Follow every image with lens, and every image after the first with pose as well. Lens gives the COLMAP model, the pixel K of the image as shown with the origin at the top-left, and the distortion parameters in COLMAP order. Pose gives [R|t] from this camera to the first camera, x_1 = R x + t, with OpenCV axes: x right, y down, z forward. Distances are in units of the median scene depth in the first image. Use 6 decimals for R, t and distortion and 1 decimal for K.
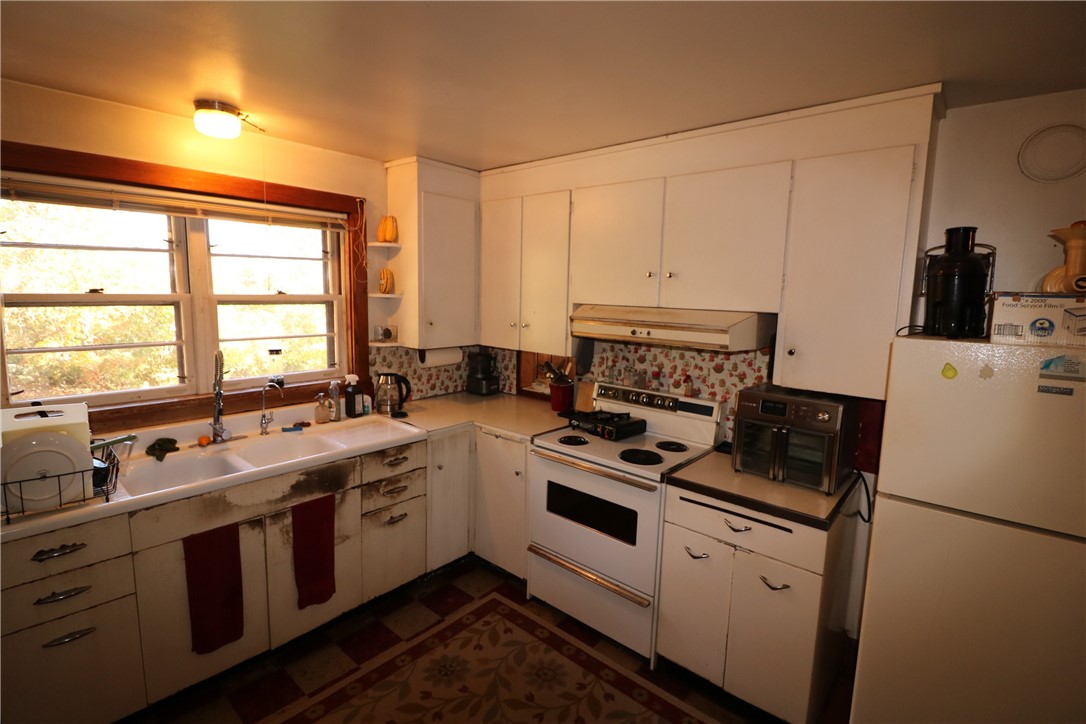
lens RADIAL K [[498.9, 0, 538.7], [0, 498.9, 354.7], [0, 0, 1]] dist [-0.013911, -0.006646]
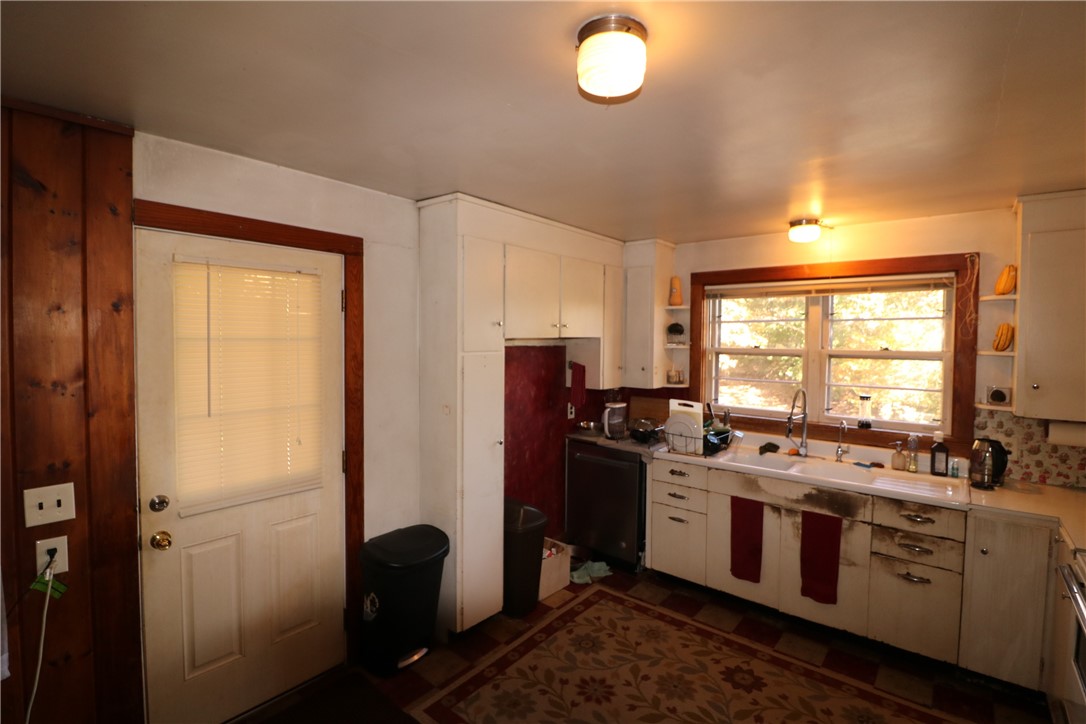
lens RADIAL K [[498.9, 0, 538.9], [0, 498.9, 356.3], [0, 0, 1]] dist [-0.013911, -0.006646]
pose [[0.028086, 0.013243, -0.999518, 0.688539], [-0.135135, 0.990783, 0.009330, -0.011942], [0.990429, 0.134808, 0.029617, 0.191976]]
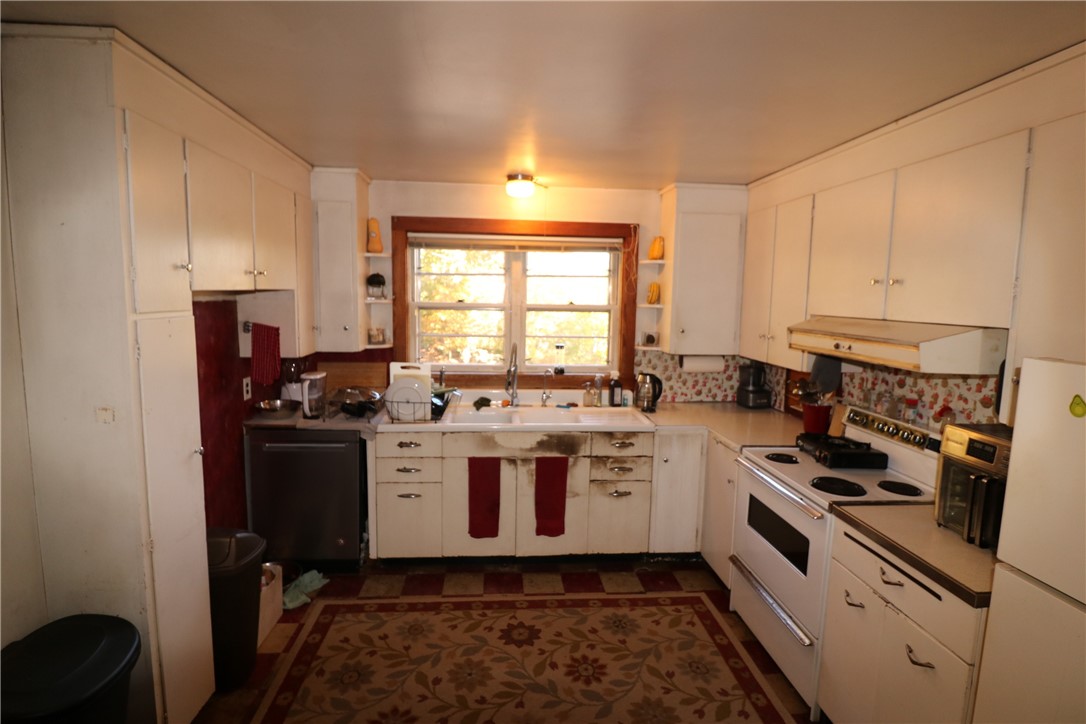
lens RADIAL K [[524.2, 0, 533.7], [0, 524.2, 352.2], [0, 0, 1]] dist [-0.011321, -0.004755]
pose [[0.713538, 0.064956, -0.697599, 0.433925], [-0.089814, 0.995958, 0.000872, 0.013602], [0.694836, 0.062032, 0.716487, -0.056807]]
